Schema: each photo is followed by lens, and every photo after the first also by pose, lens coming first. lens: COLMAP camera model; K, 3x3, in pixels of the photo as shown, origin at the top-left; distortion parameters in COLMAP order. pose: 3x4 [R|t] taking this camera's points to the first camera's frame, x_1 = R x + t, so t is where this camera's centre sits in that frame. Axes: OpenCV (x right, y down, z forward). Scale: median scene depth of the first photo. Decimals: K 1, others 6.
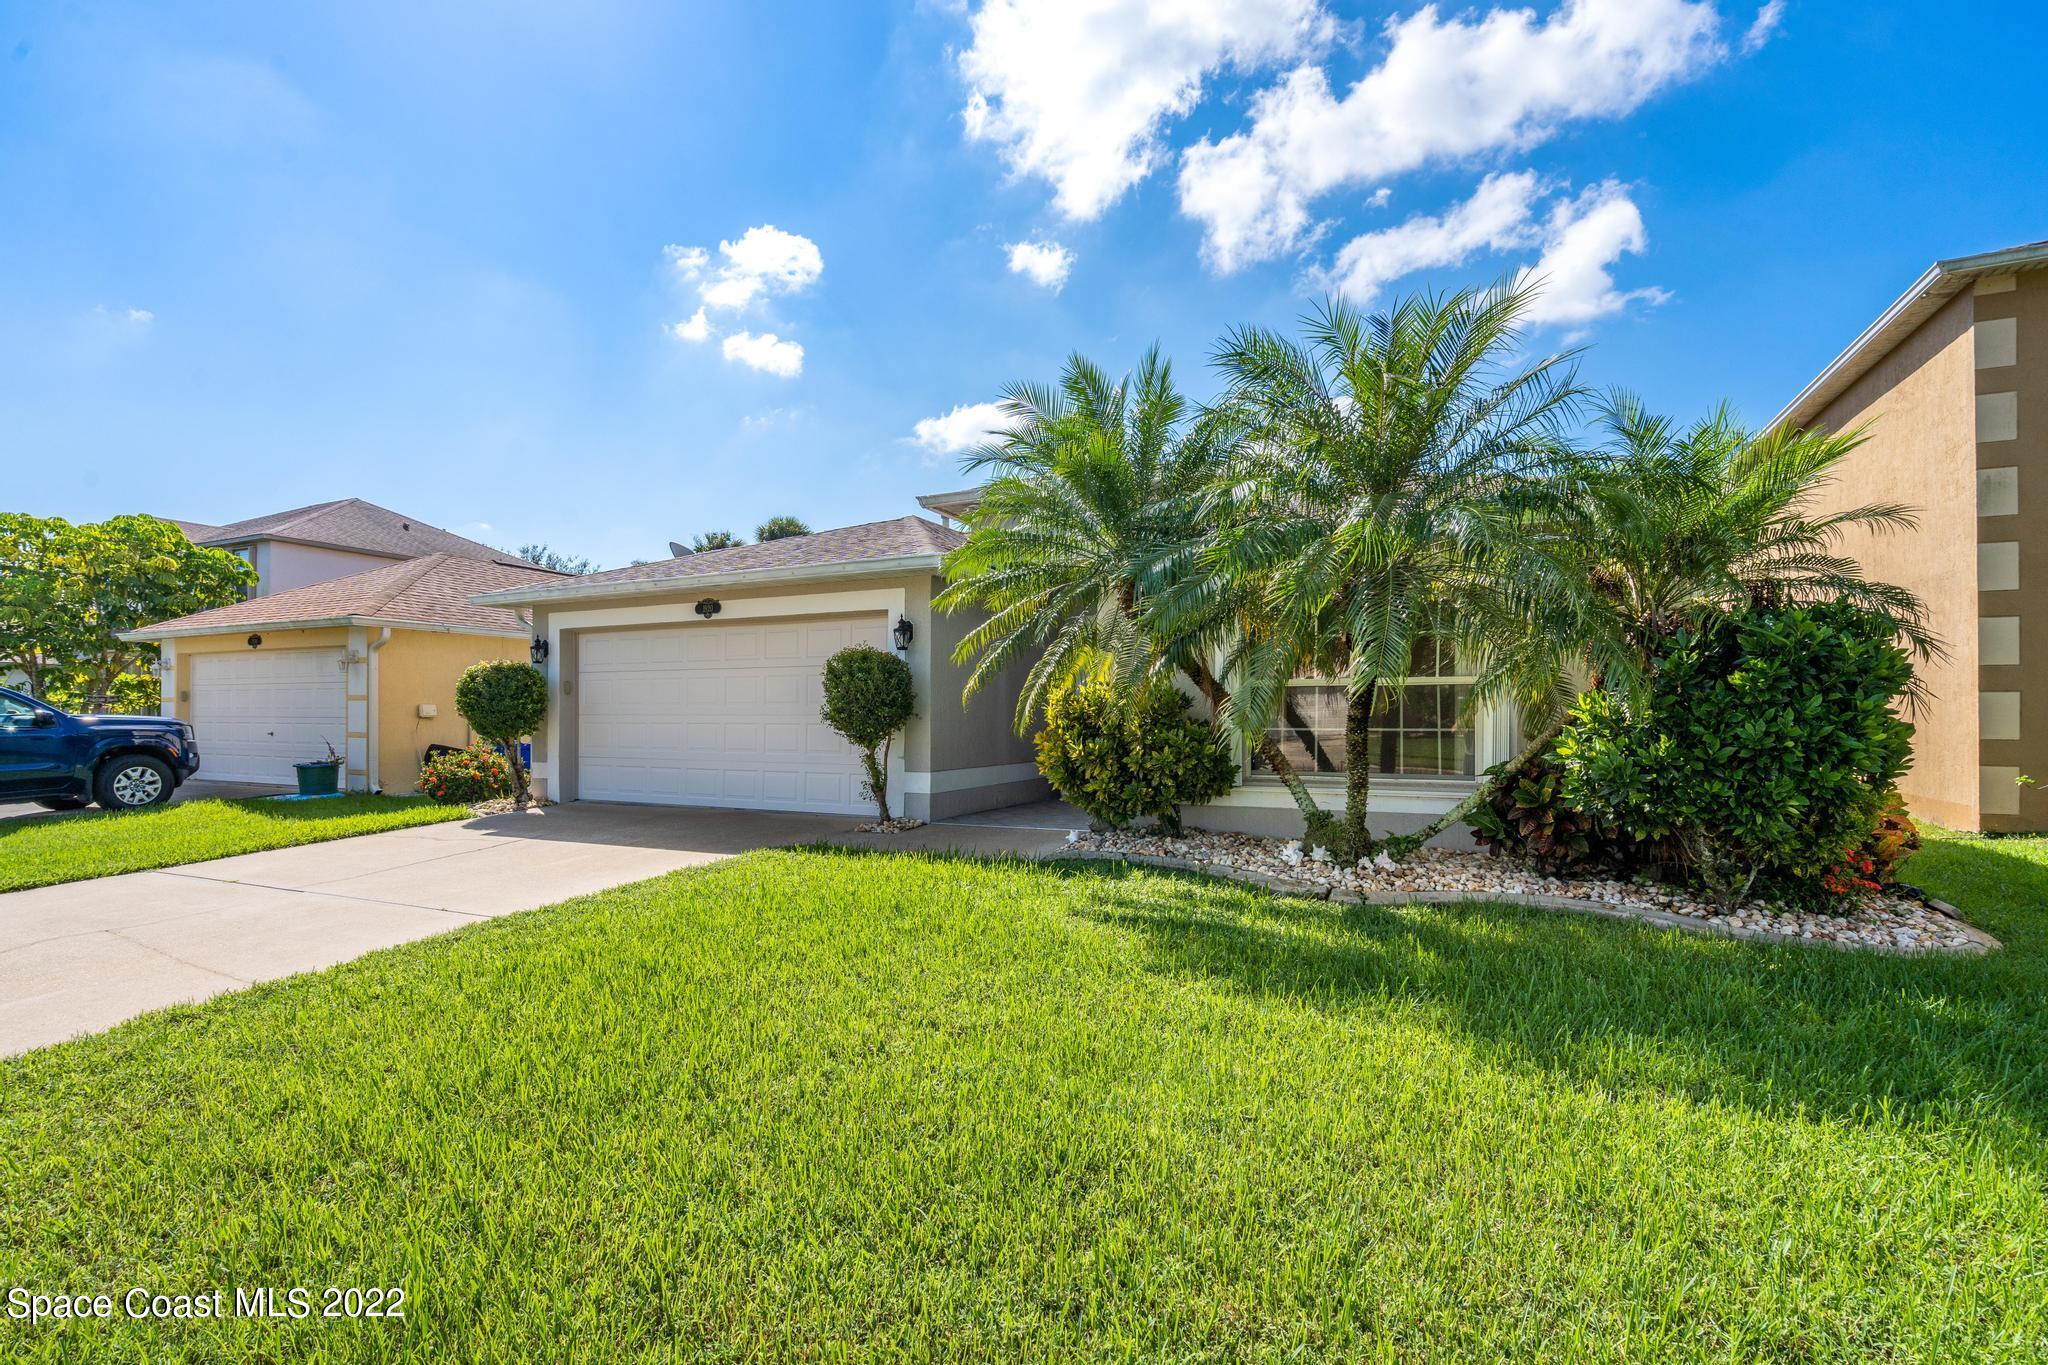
lens RADIAL K [[933.1, 0, 1004.8], [0, 933.1, 699.5], [0, 0, 1]] dist [-0.000503, 0.002546]
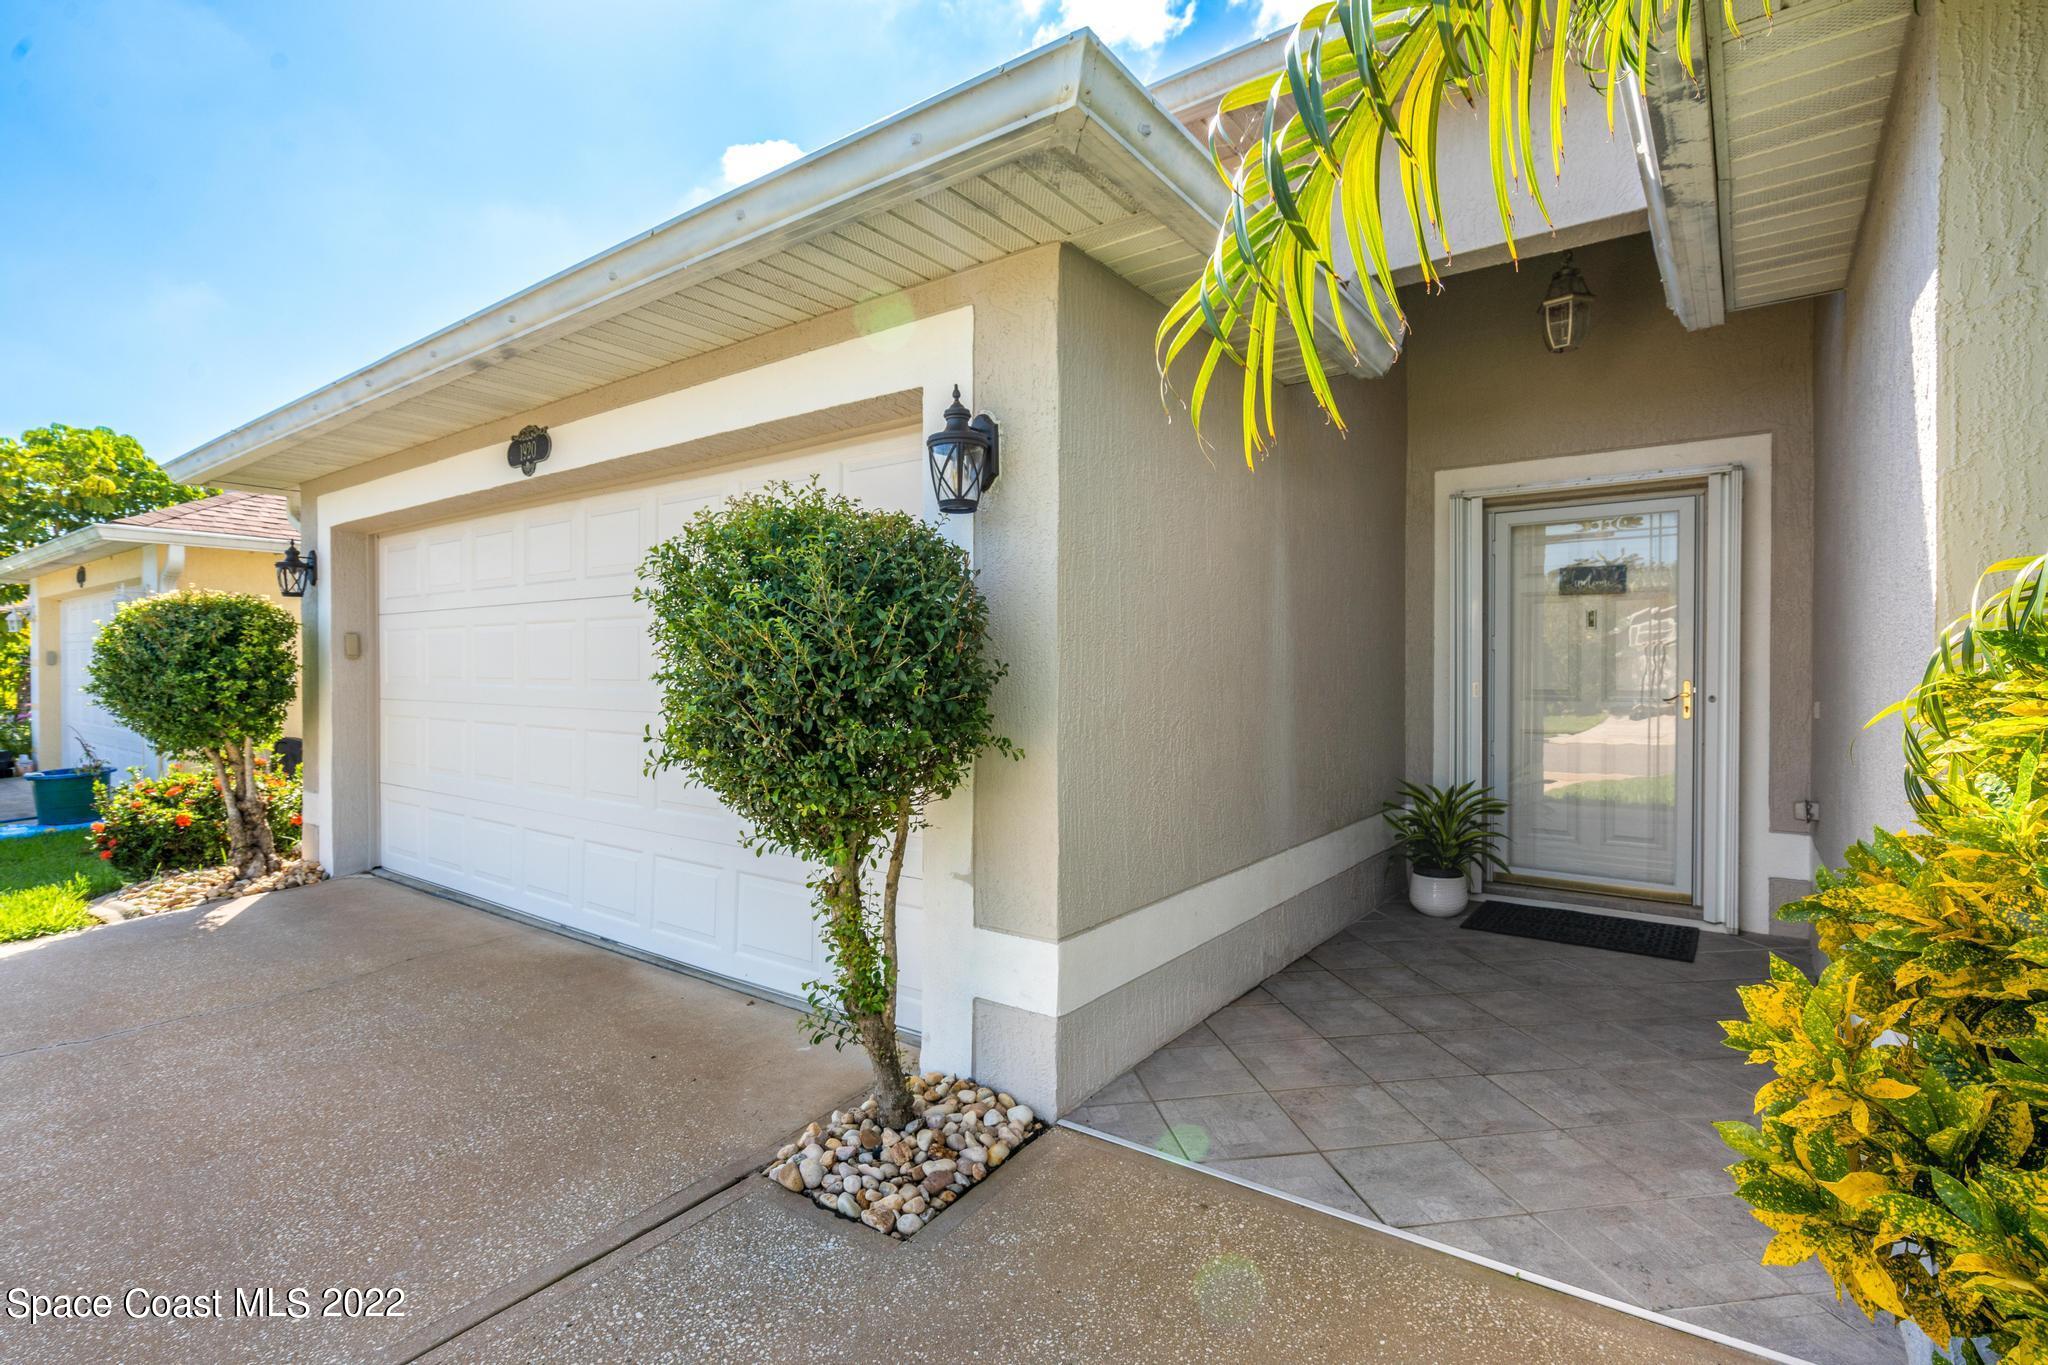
lens RADIAL K [[933.1, 0, 1016.9], [0, 933.1, 676.3], [0, 0, 1]] dist [-0.000503, 0.002546]
pose [[0.985304, 0.003810, -0.170766, -0.043875], [0.000022, 0.999748, 0.022429, -0.009323], [0.170808, -0.022103, 0.985056, 0.730555]]
